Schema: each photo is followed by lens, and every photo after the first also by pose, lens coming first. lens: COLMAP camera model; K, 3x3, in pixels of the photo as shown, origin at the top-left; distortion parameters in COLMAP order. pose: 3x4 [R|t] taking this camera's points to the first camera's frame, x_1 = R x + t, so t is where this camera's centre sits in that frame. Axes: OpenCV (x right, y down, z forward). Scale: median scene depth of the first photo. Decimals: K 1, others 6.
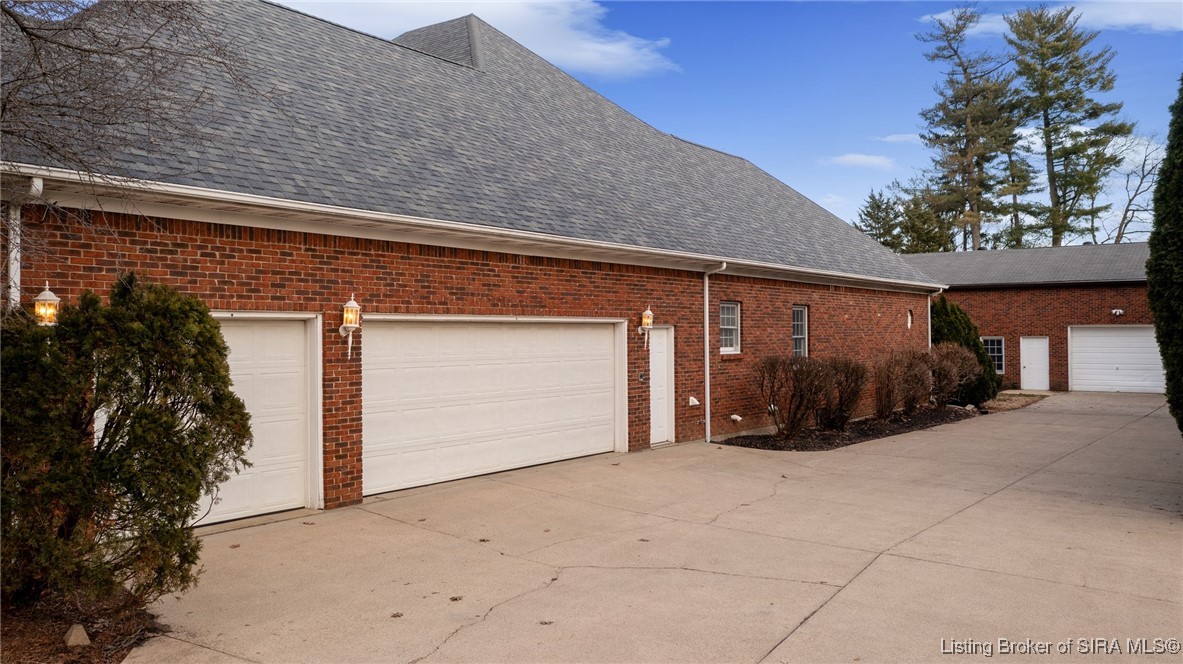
lens RADIAL K [[951.0, 0, 585.7], [0, 951.0, 316.2], [0, 0, 1]] dist [-0.001408, 0.004443]
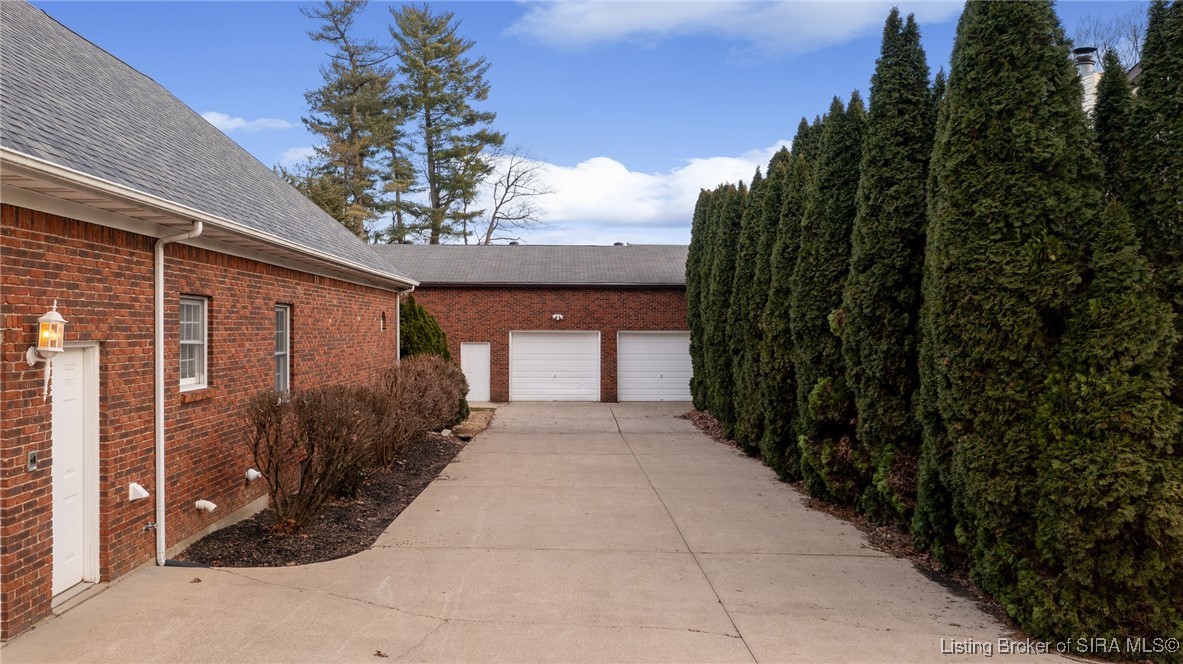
lens RADIAL K [[968.8, 0, 591.5], [0, 968.8, 332.0], [0, 0, 1]] dist [-0.005680, 0.002682]
pose [[0.790027, 0.005604, 0.613047, -0.005421], [-0.017872, 0.999744, 0.013893, -0.003153], [-0.612812, -0.021932, 0.789924, 0.205989]]
